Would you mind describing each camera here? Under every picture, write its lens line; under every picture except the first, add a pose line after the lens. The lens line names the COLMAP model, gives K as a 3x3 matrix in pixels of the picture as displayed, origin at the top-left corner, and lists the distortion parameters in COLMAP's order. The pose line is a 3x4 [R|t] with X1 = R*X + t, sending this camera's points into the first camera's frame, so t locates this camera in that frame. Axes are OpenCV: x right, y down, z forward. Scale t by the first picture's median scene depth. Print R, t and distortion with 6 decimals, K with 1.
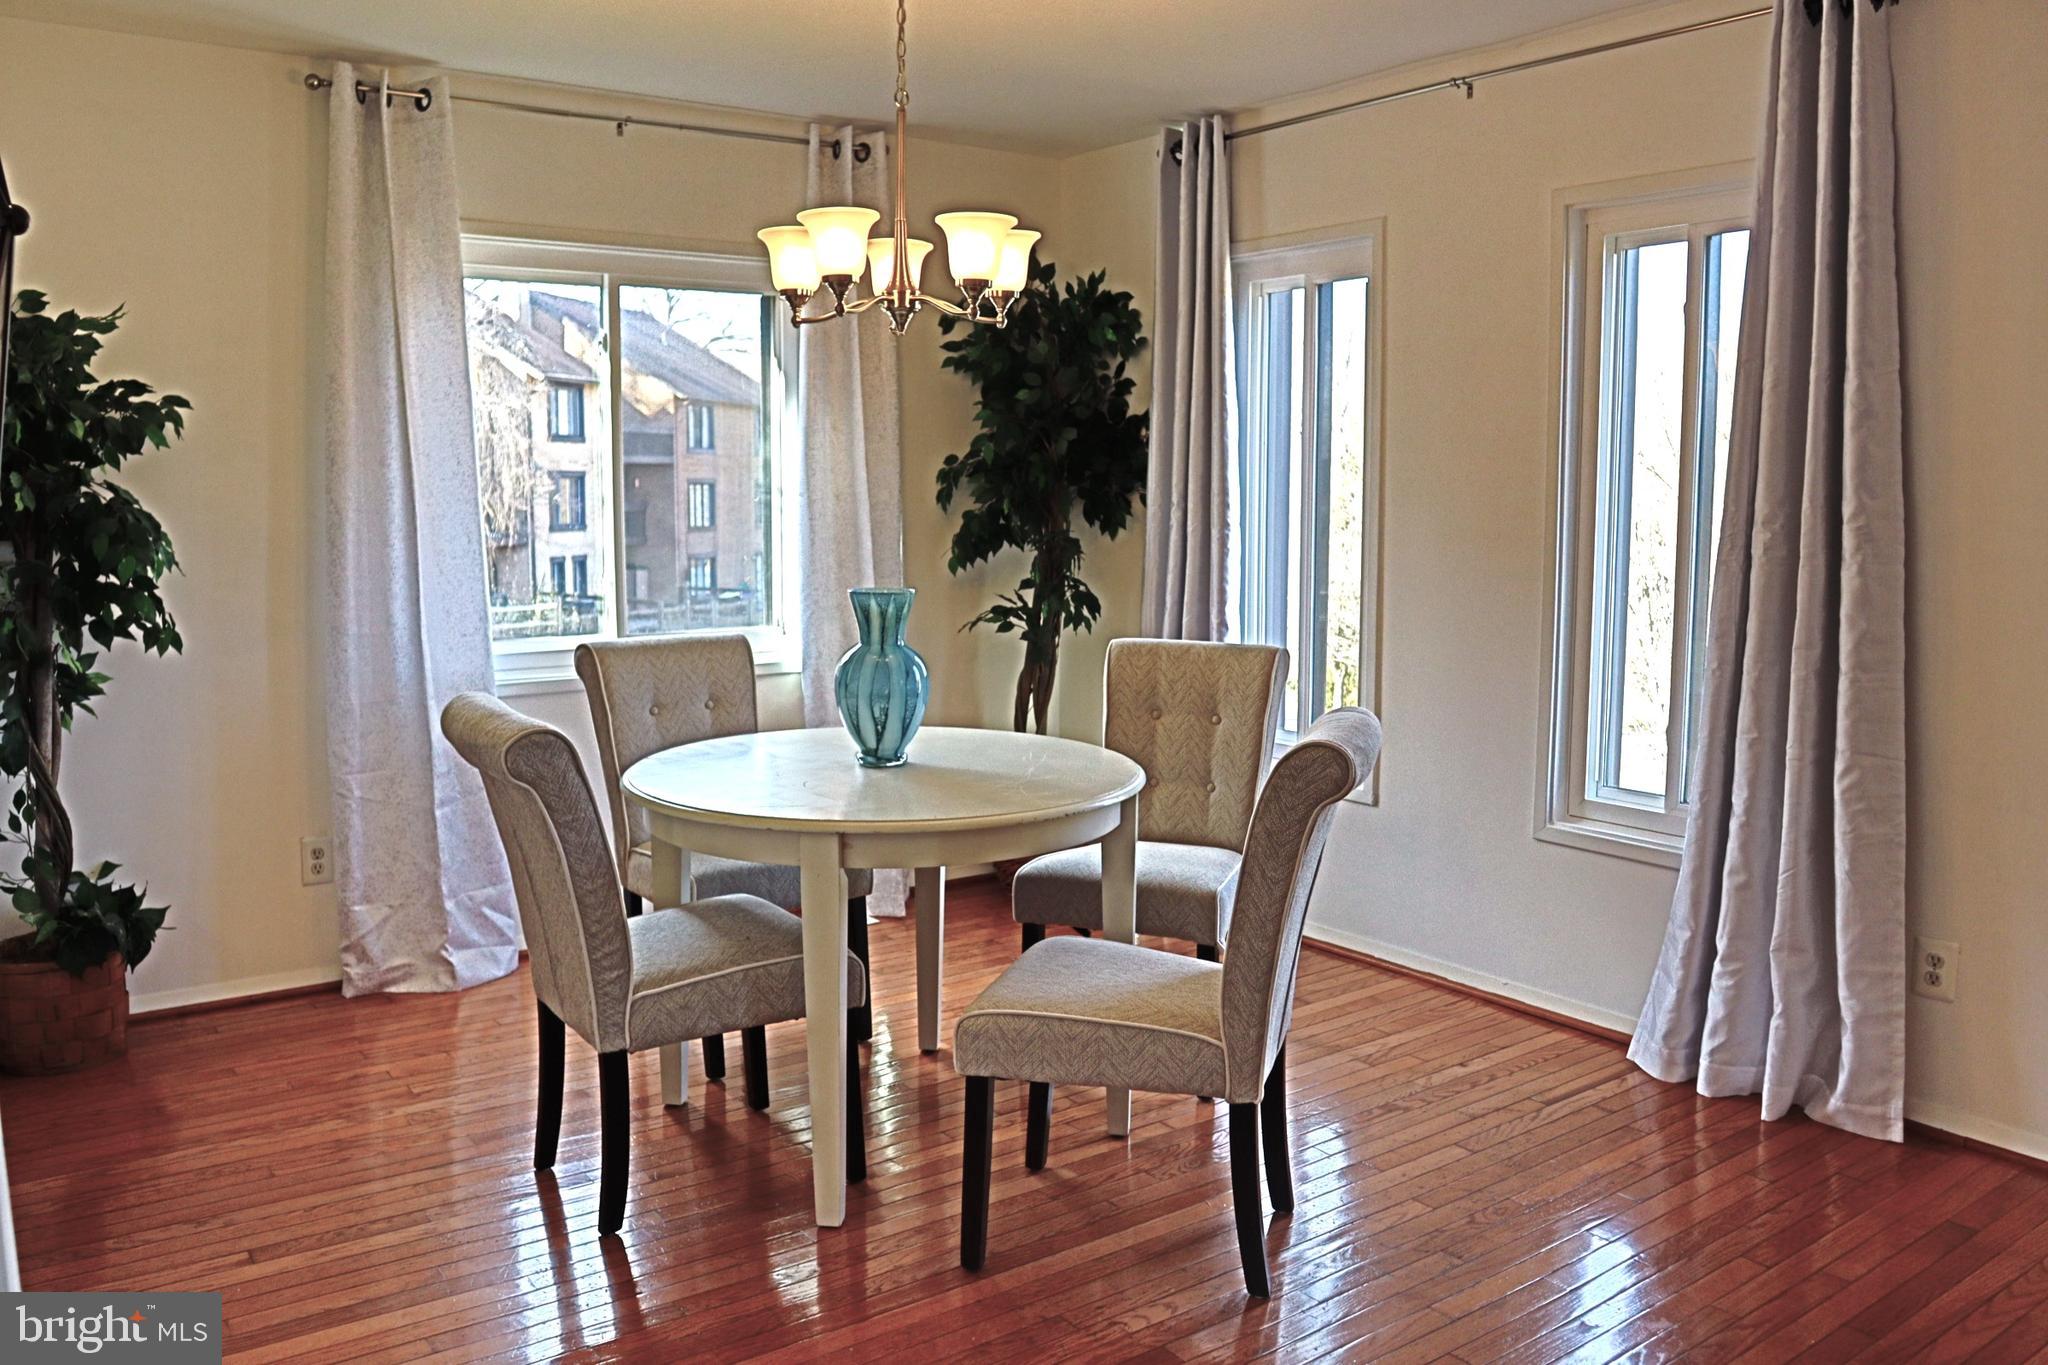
lens RADIAL K [[1530.2, 0, 1023.6], [0, 1530.2, 674.5], [0, 0, 1]] dist [-0.114325, 0.061848]
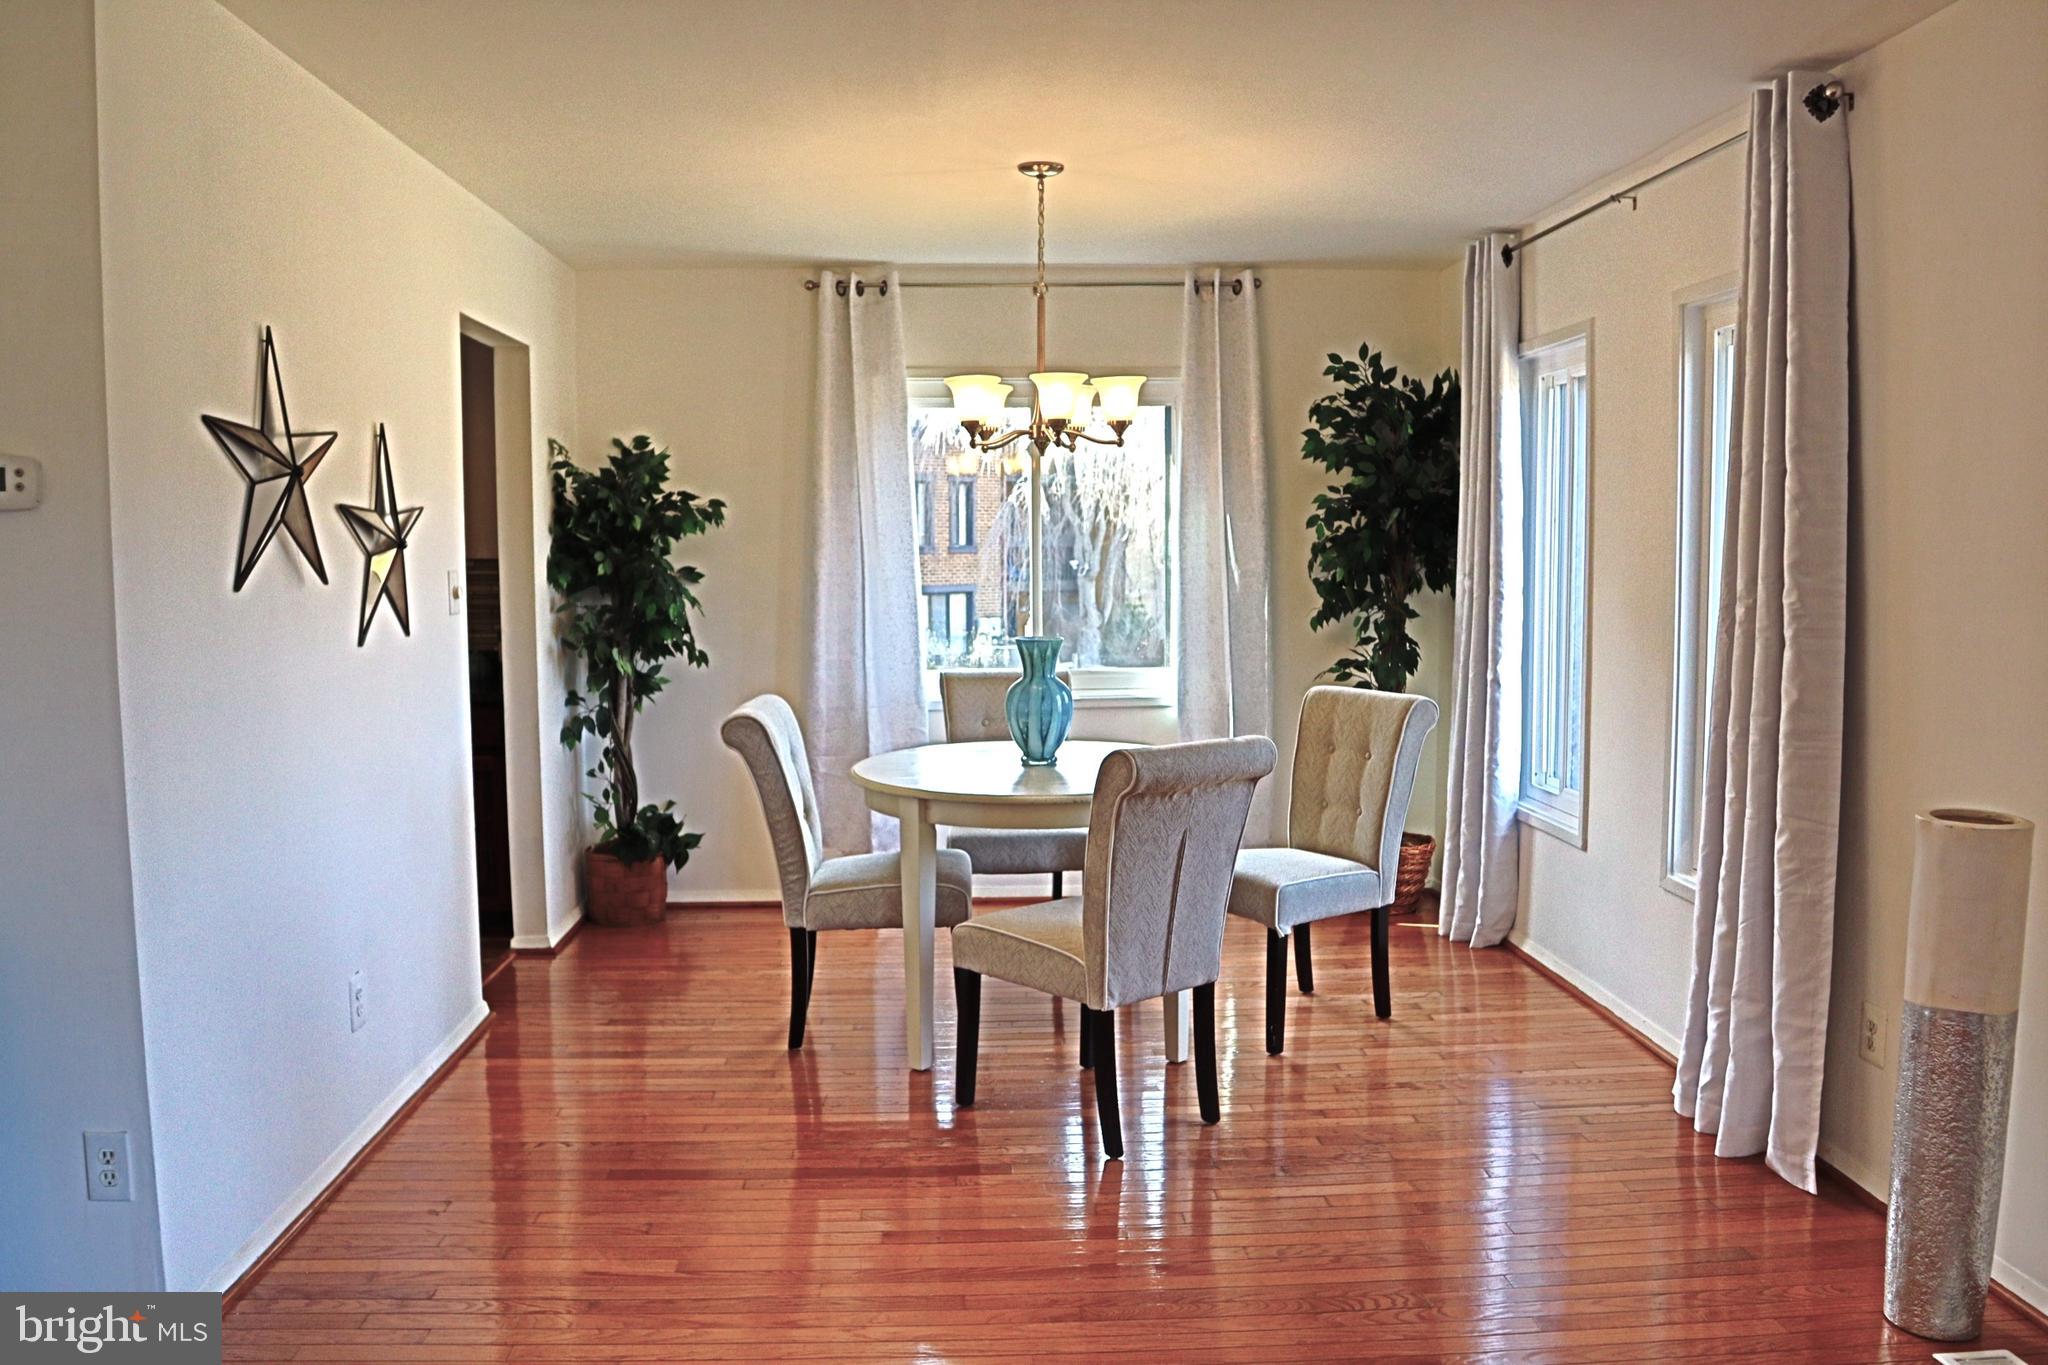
lens RADIAL K [[1530.2, 0, 1073.5], [0, 1530.2, 669.6], [0, 0, 1]] dist [-0.114325, 0.061848]
pose [[0.856624, 0.037960, -0.514544, 0.563435], [-0.057074, 0.998141, -0.021380, 0.000636], [0.512775, 0.047682, 0.857198, -0.153311]]
